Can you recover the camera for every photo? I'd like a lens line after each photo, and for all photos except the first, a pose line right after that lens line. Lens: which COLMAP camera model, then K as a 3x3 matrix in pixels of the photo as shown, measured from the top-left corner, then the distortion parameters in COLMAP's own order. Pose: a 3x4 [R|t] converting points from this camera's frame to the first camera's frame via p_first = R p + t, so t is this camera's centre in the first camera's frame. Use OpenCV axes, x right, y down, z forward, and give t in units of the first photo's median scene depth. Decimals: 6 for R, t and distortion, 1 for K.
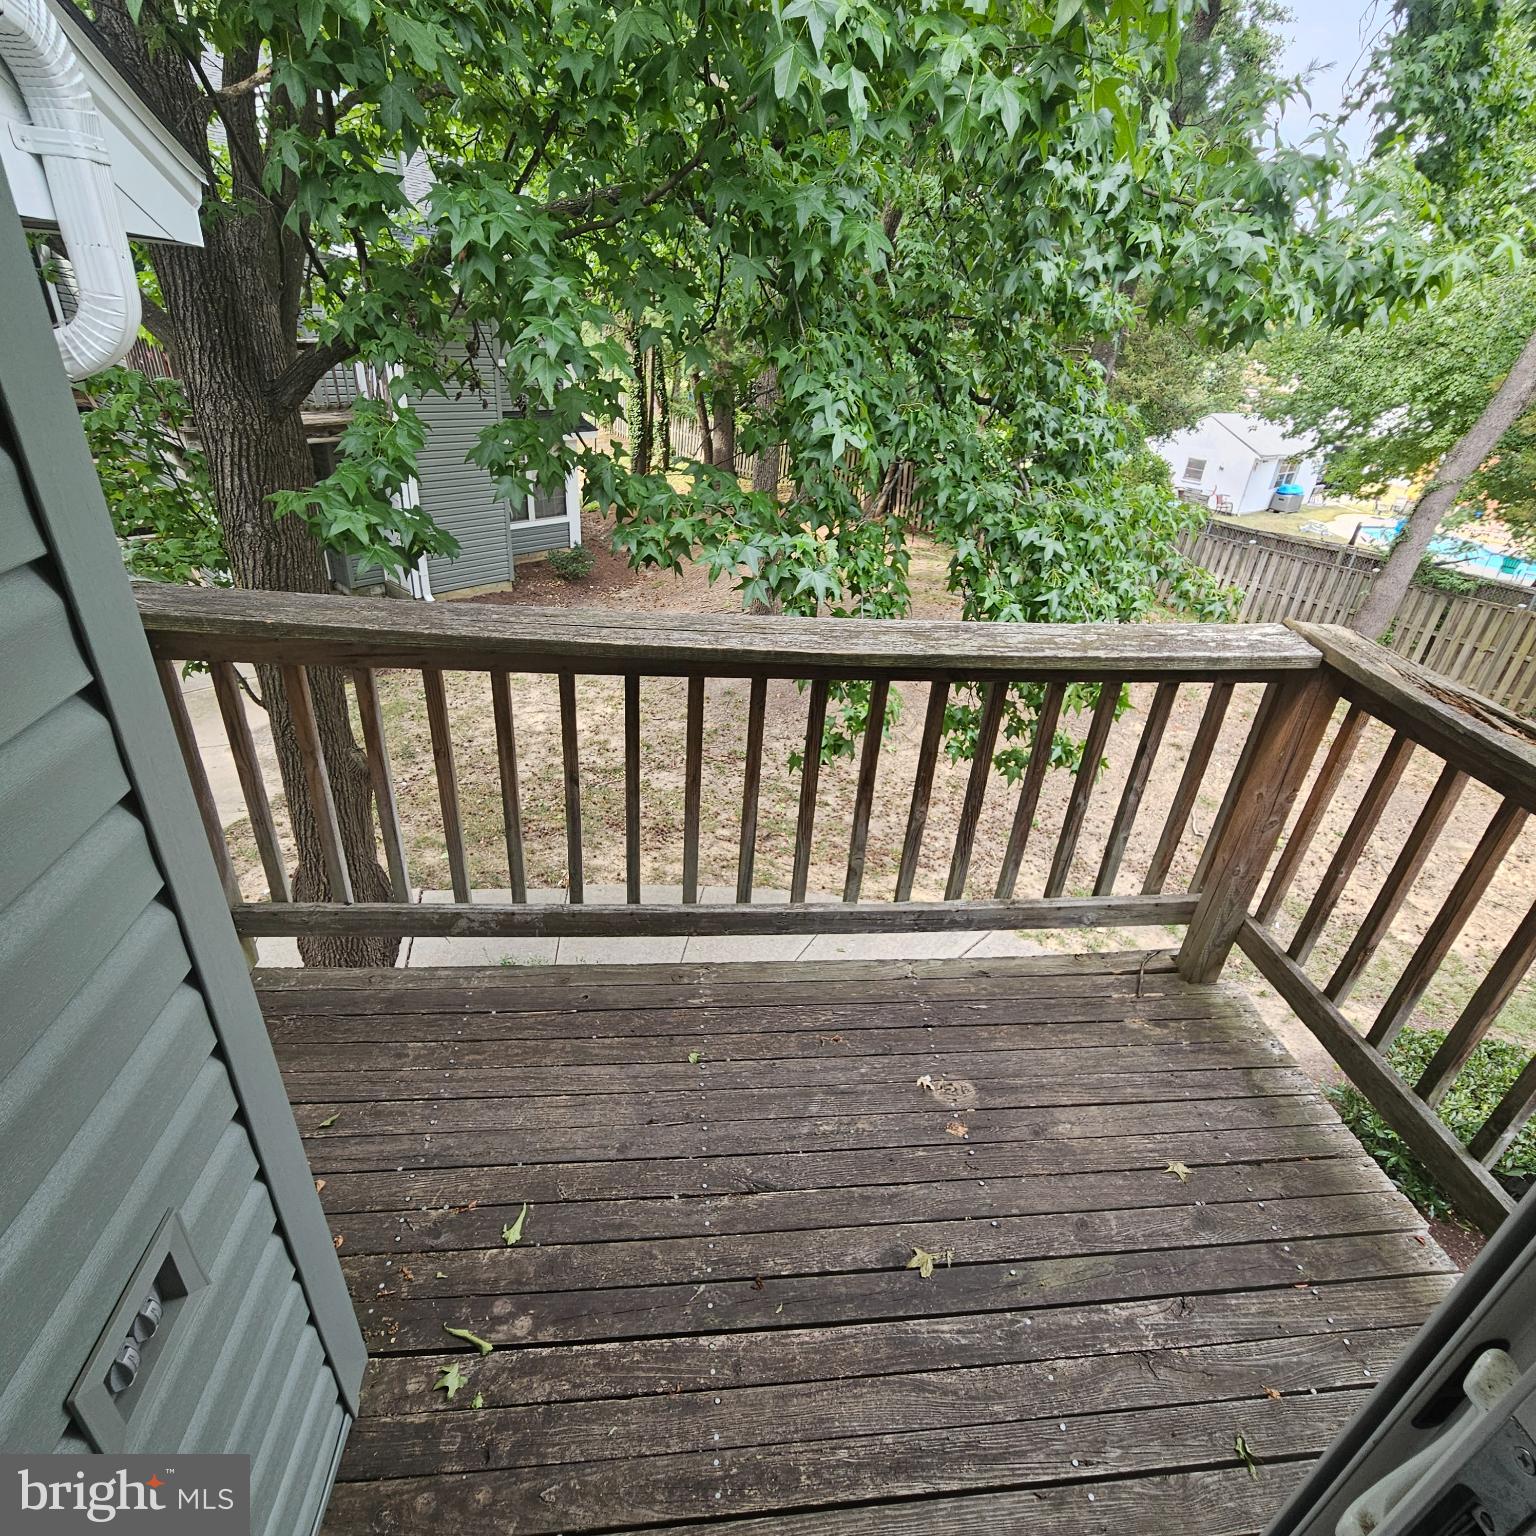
lens RADIAL K [[841.7, 0, 770.9], [0, 841.7, 767.3], [0, 0, 1]] dist [0.000751, -0.000778]
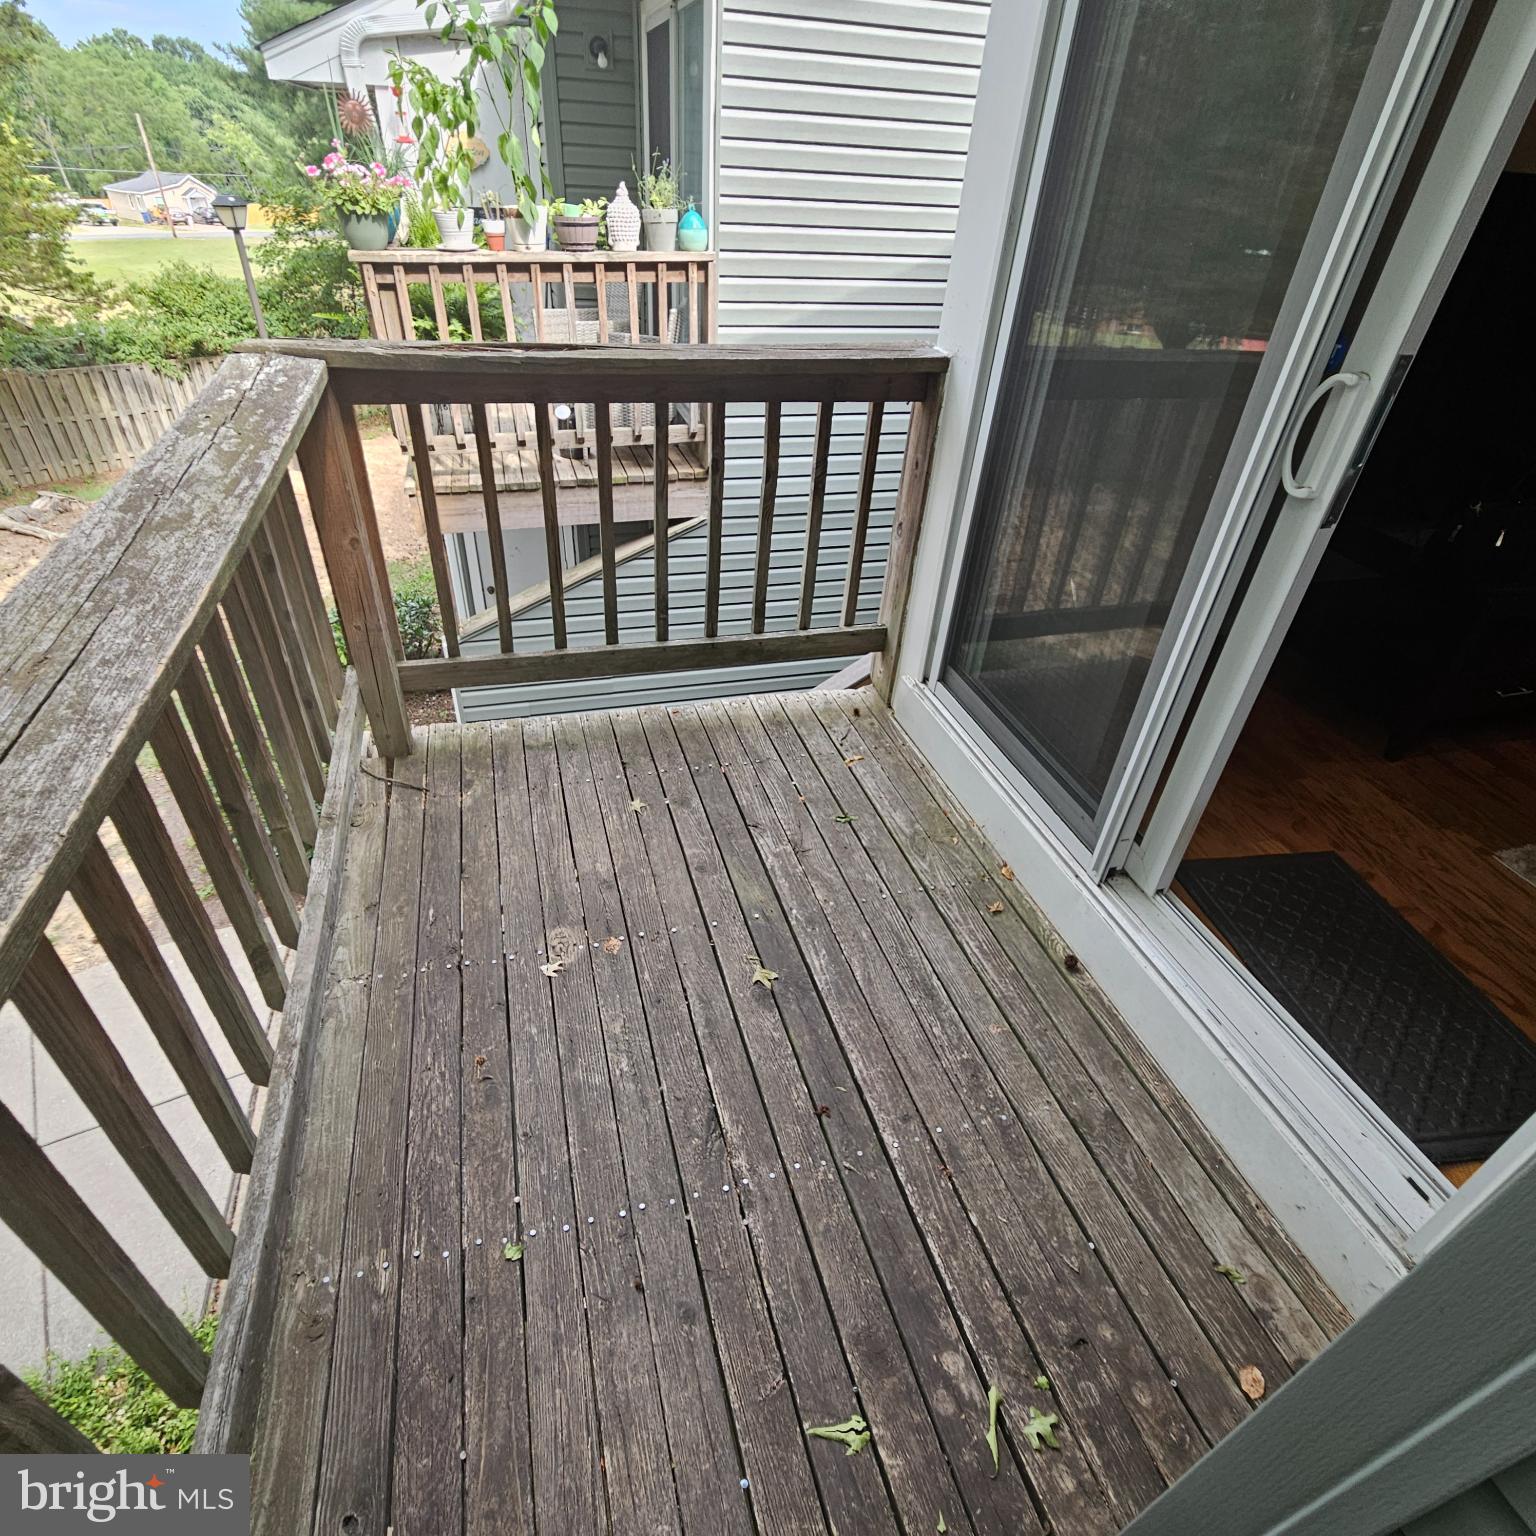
lens RADIAL K [[841.7, 0, 764.3], [0, 841.7, 769.8], [0, 0, 1]] dist [0.000751, -0.000778]
pose [[-0.165766, -0.642491, 0.748149, -0.466247], [0.418283, 0.641215, 0.643337, -0.282431], [-0.893063, 0.419581, 0.162451, 0.727732]]
